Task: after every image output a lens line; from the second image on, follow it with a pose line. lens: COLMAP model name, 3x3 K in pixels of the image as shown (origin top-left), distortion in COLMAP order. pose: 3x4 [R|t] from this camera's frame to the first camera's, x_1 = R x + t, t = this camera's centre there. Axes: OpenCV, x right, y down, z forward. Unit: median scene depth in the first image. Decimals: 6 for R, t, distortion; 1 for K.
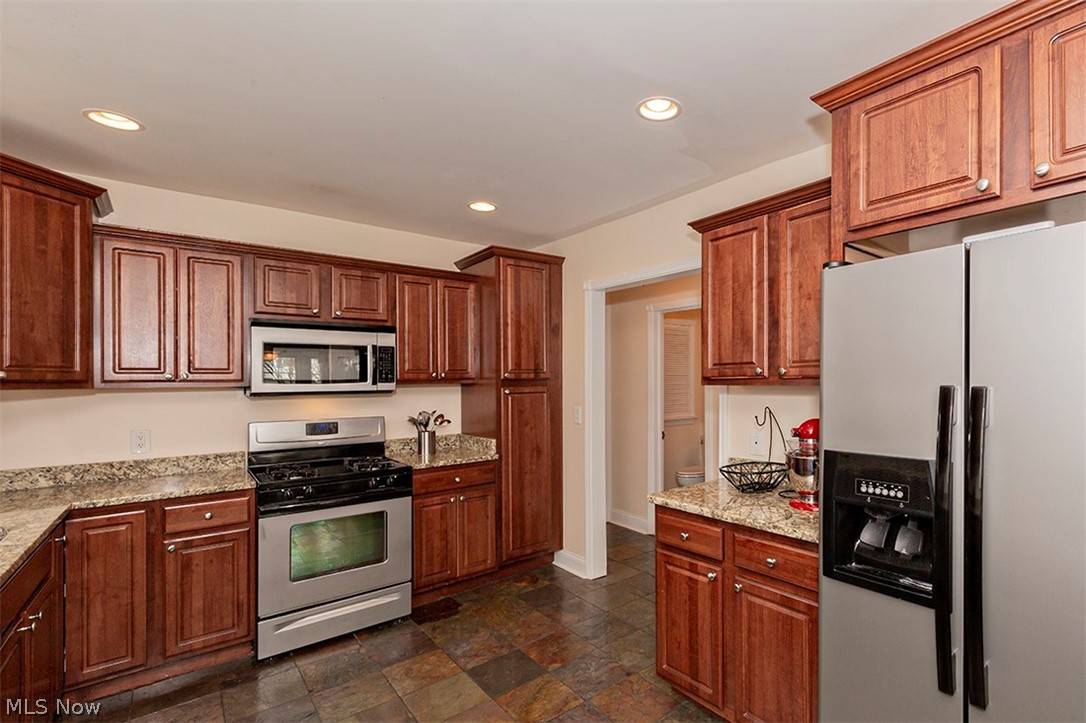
lens RADIAL K [[502.1, 0, 543.5], [0, 502.1, 385.5], [0, 0, 1]] dist [0.001662, 0.000112]
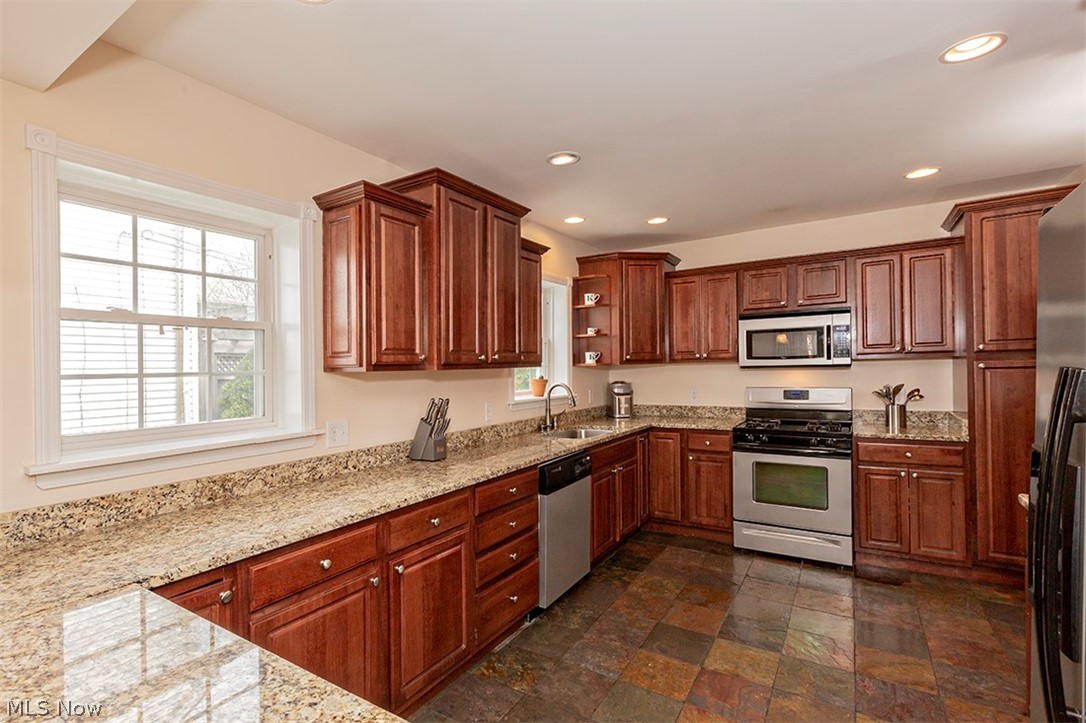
lens RADIAL K [[499.9, 0, 543.0], [0, 499.9, 361.5], [0, 0, 1]] dist [0.000660, 0.000158]
pose [[0.307302, -0.005916, -0.951594, 0.574506], [0.010597, 0.999940, -0.002794, -0.000659], [0.951553, -0.009226, 0.307347, 0.015731]]
